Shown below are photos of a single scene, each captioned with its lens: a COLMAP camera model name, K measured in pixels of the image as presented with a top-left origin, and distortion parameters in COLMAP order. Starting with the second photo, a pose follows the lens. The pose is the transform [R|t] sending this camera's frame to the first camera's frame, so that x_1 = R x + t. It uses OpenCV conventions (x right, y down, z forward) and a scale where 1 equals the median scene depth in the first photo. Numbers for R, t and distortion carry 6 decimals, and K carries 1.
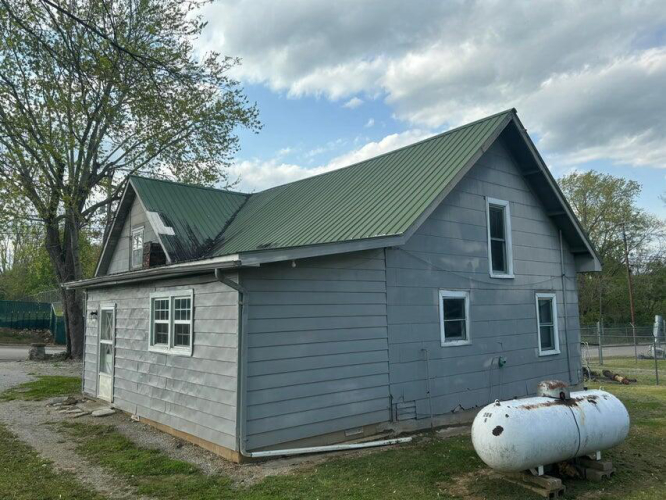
lens RADIAL K [[524.4, 0, 333.0], [0, 524.4, 250.0], [0, 0, 1]] dist [0.131870, -0.284814]
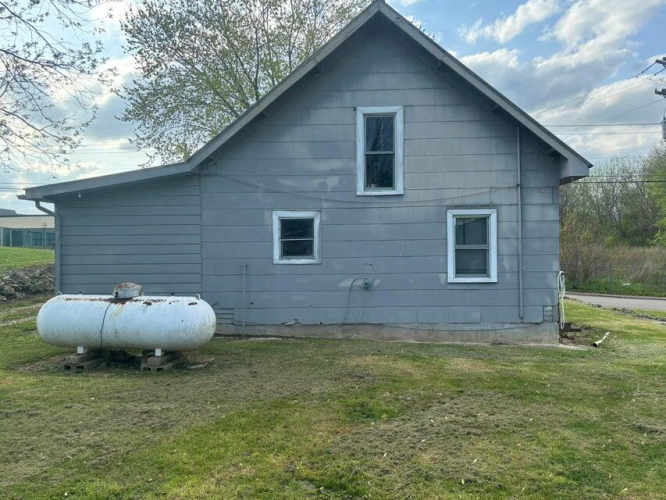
lens RADIAL K [[524.4, 0, 333.0], [0, 524.4, 250.0], [0, 0, 1]] dist [0.131870, -0.284814]
pose [[0.739364, 0.004012, -0.673294, 0.946936], [0.072667, 0.993666, 0.085719, 0.068959], [0.669373, -0.112304, 0.734389, 0.290000]]
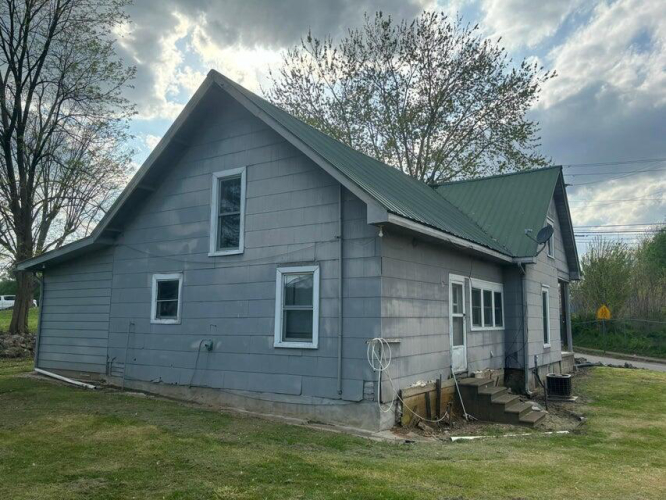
lens RADIAL K [[524.4, 0, 333.0], [0, 524.4, 250.0], [0, 0, 1]] dist [0.131870, -0.284814]
pose [[0.290137, -0.108354, -0.950831, 1.344869], [0.092767, 0.992075, -0.084747, 0.150268], [0.952478, -0.063618, 0.297889, 0.984630]]
